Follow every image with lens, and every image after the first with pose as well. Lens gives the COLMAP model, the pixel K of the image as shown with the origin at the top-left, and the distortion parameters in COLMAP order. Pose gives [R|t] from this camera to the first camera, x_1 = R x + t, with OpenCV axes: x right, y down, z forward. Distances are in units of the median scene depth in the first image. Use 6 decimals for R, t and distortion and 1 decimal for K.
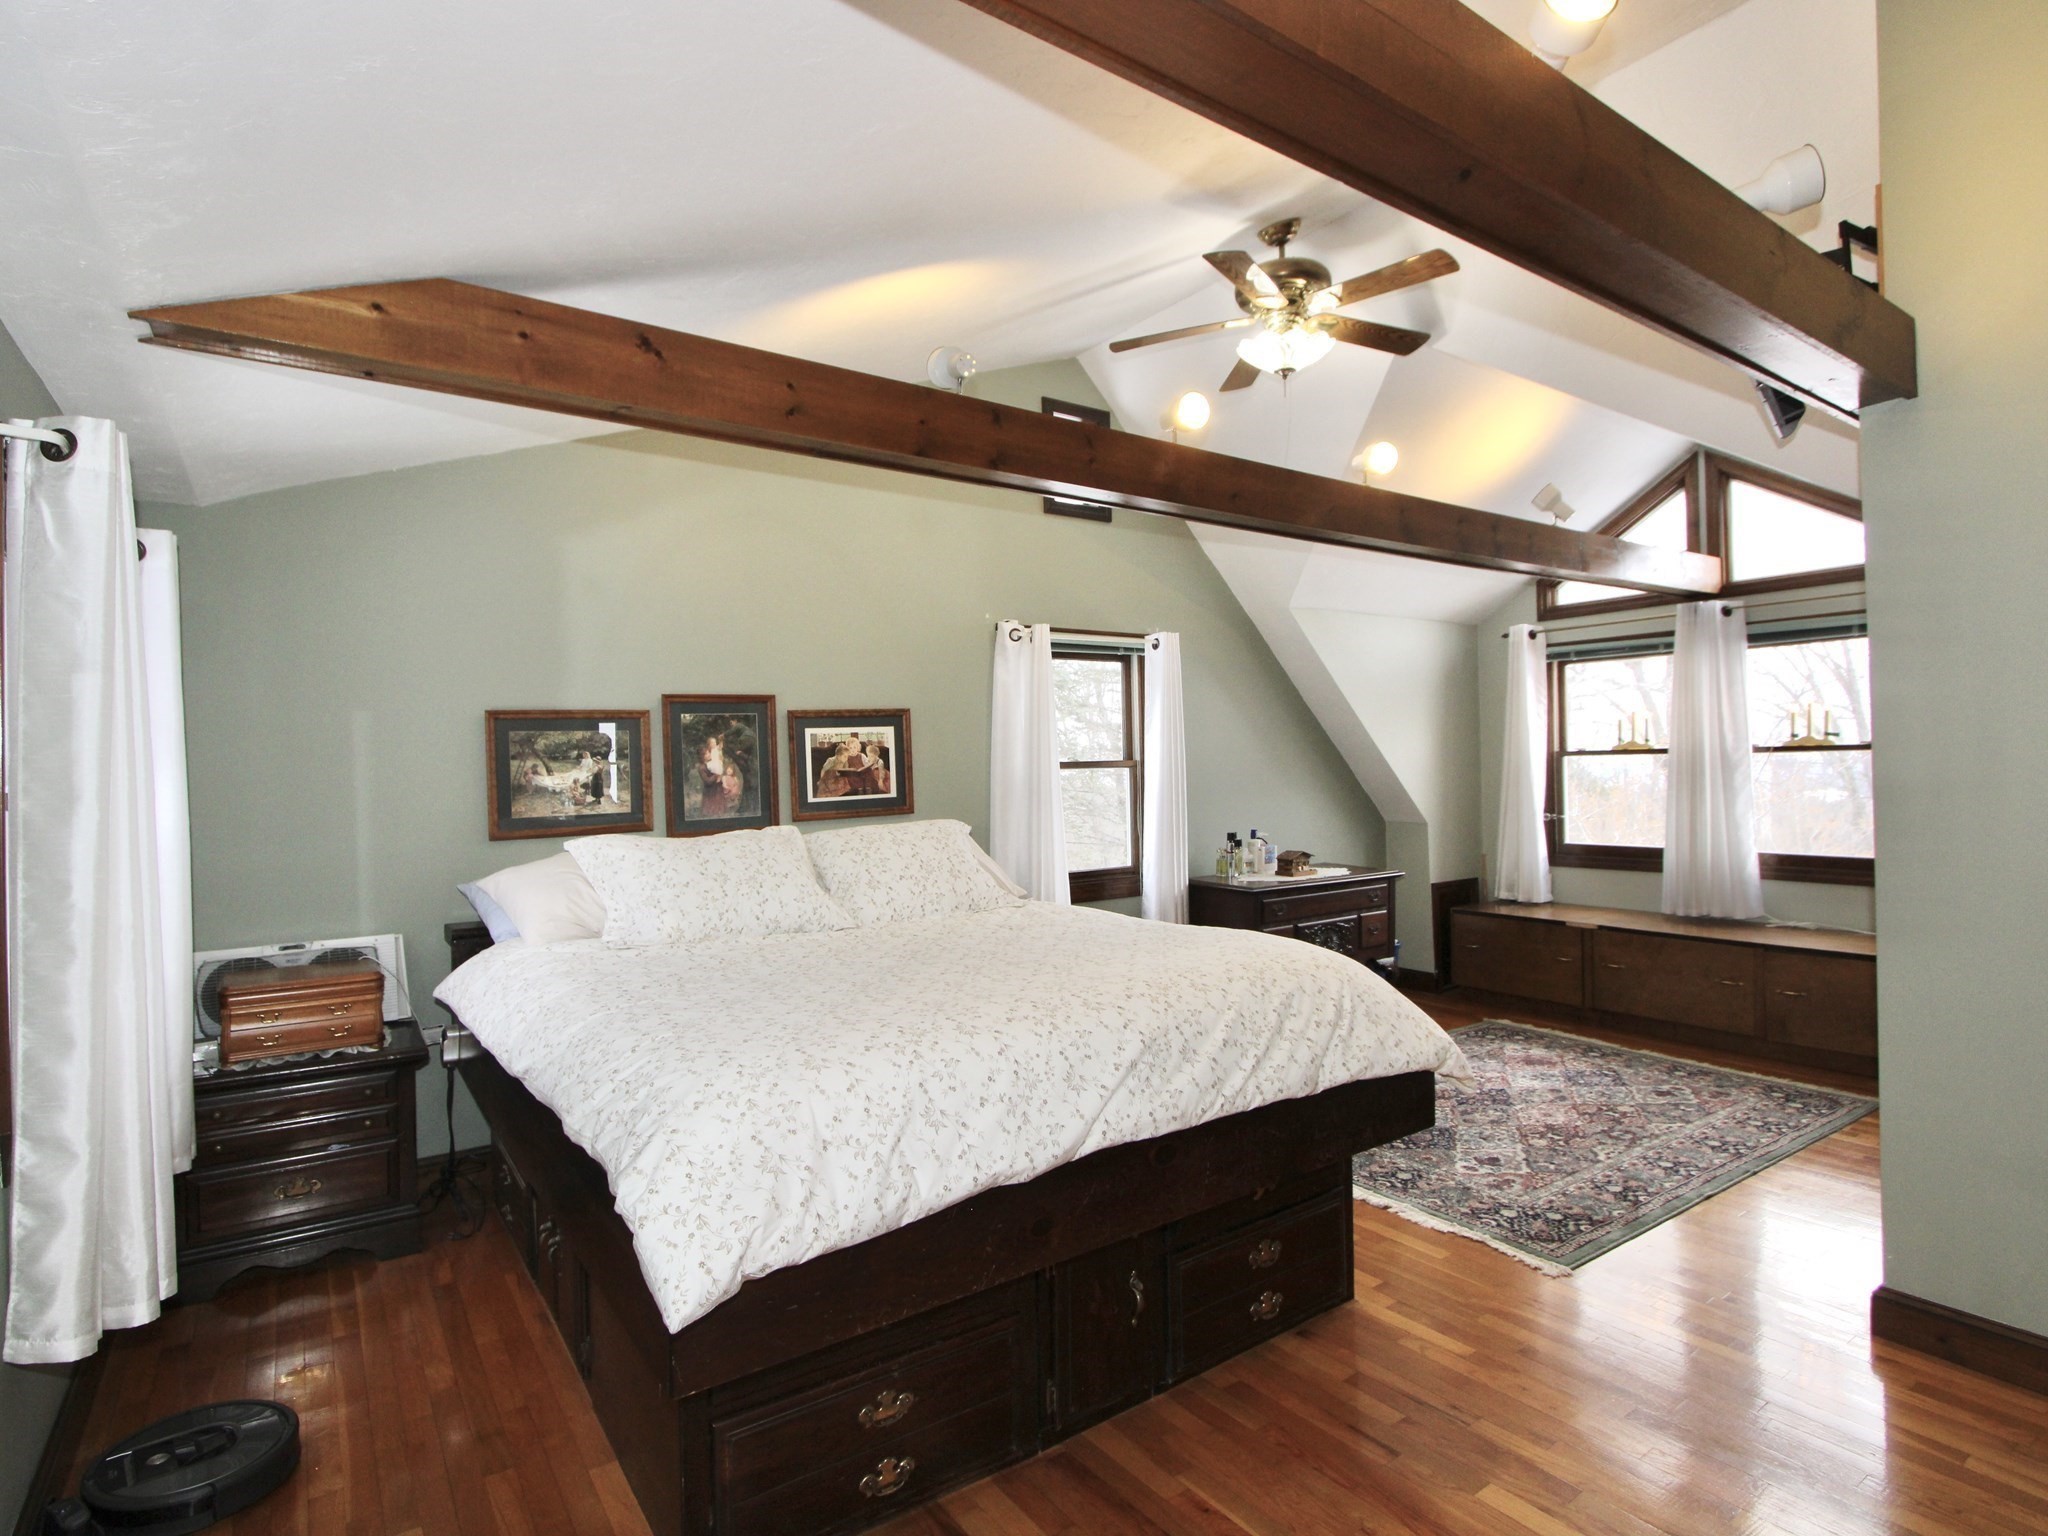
lens RADIAL K [[1074.0, 0, 1014.7], [0, 1074.0, 764.4], [0, 0, 1]] dist [-0.012561, 0.000435]
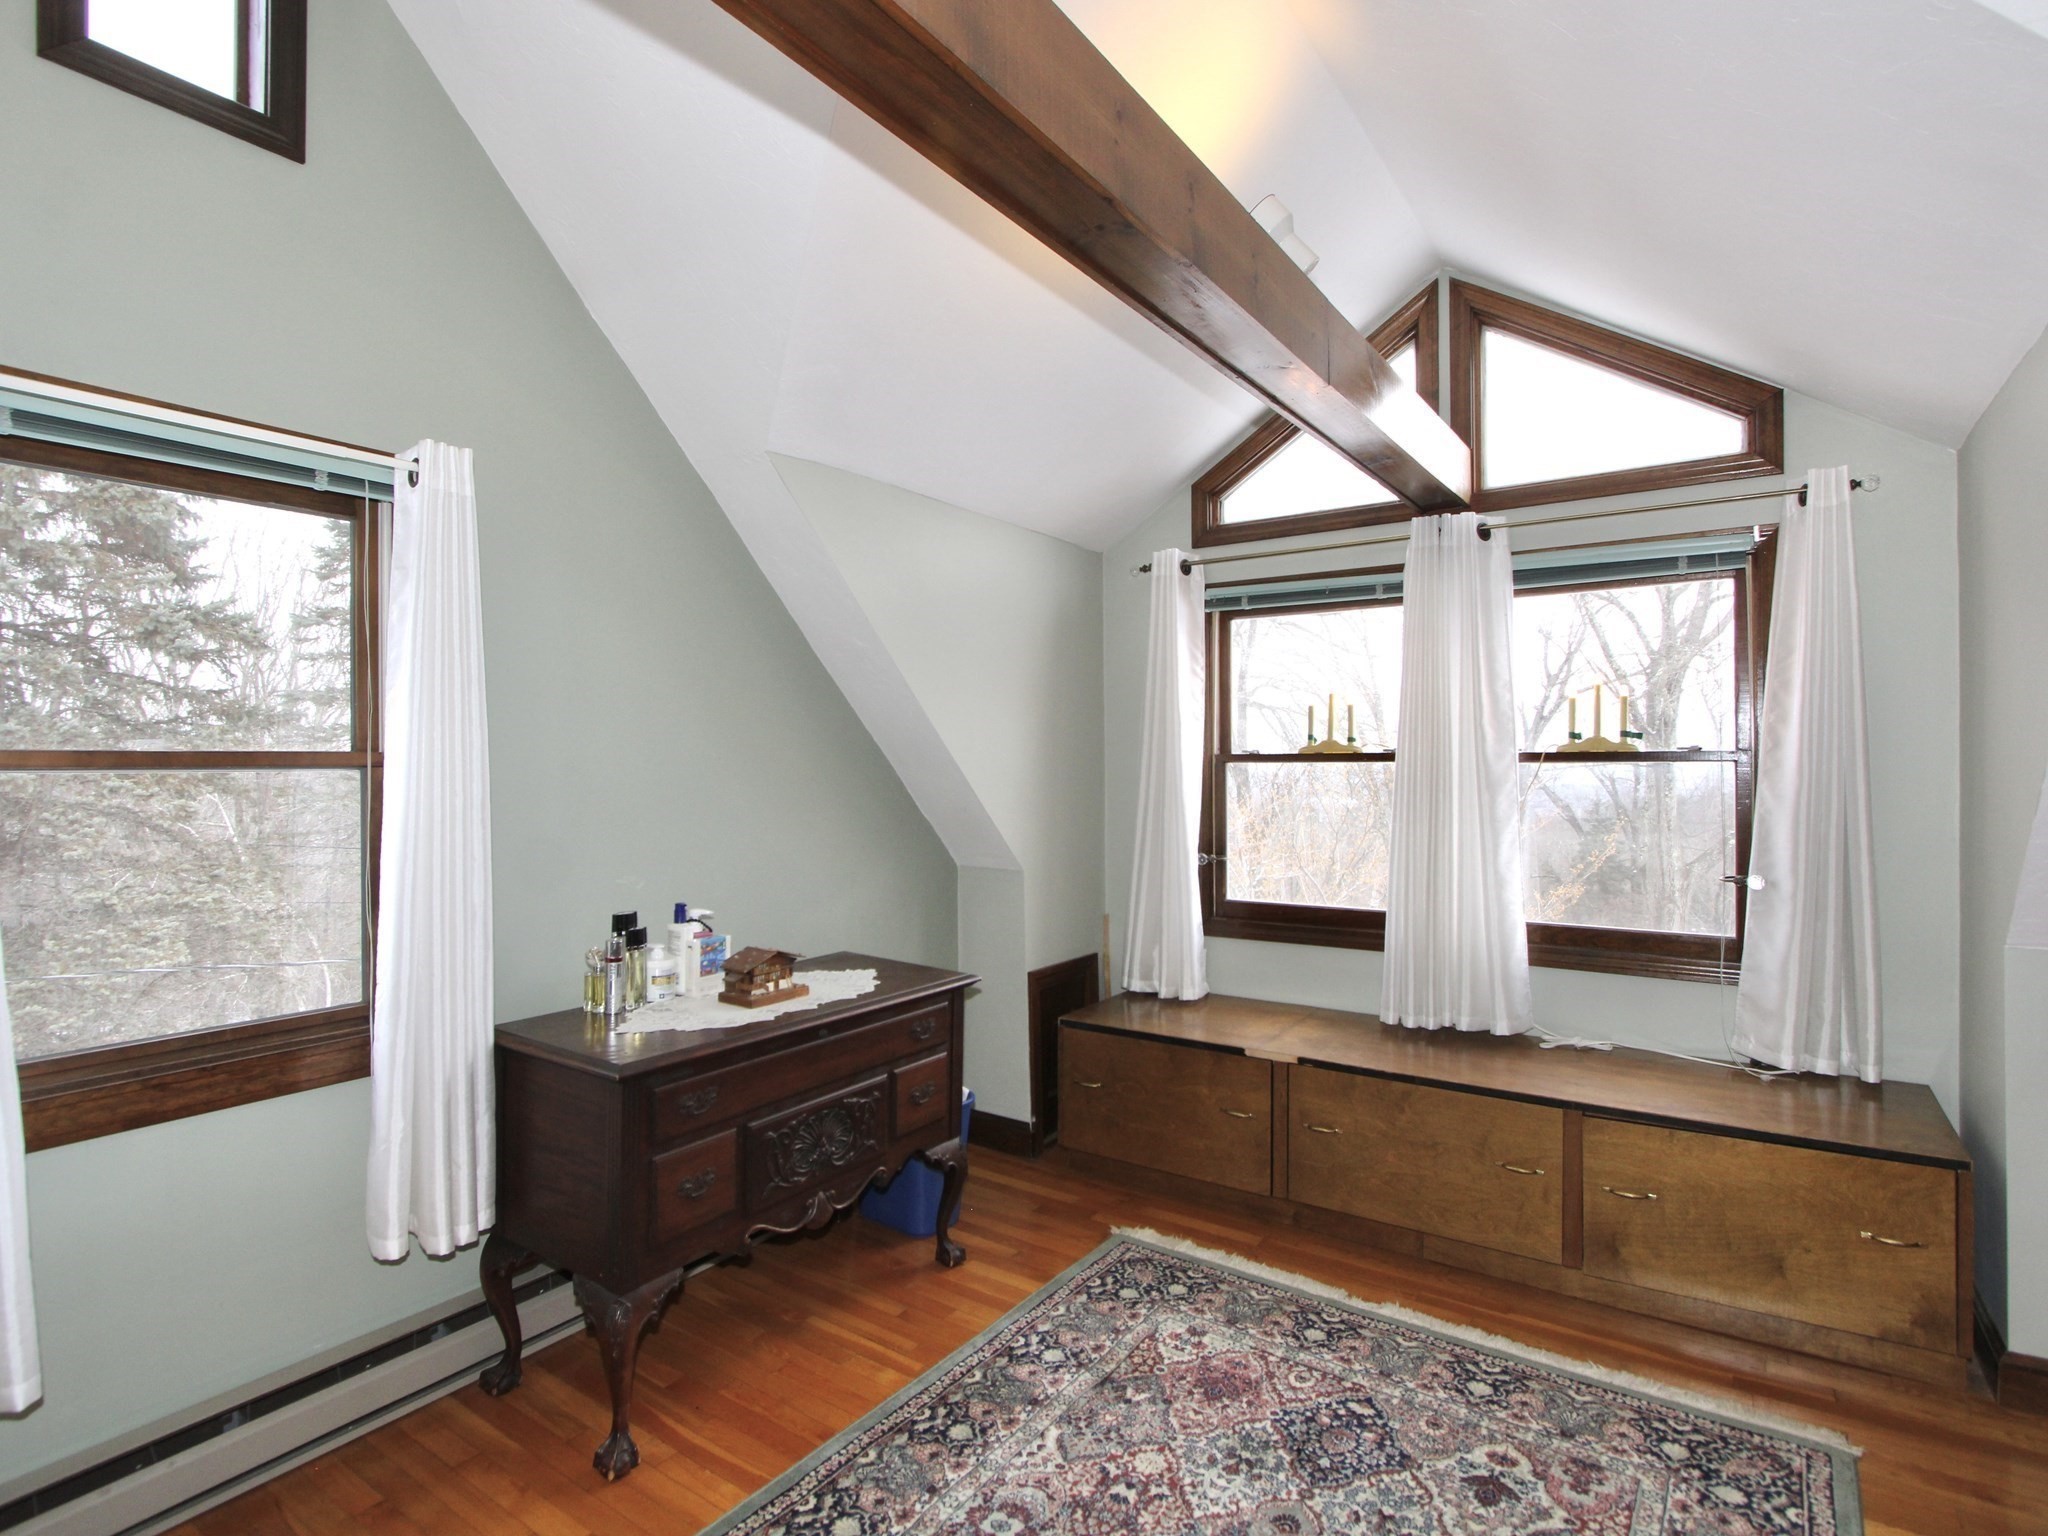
lens RADIAL K [[1074.0, 0, 1014.7], [0, 1074.0, 764.4], [0, 0, 1]] dist [-0.012561, 0.000435]
pose [[0.936718, 0.018182, 0.349613, 0.196152], [-0.018081, 0.999830, -0.003552, -0.001870], [-0.349618, -0.002994, 0.936888, 0.508371]]
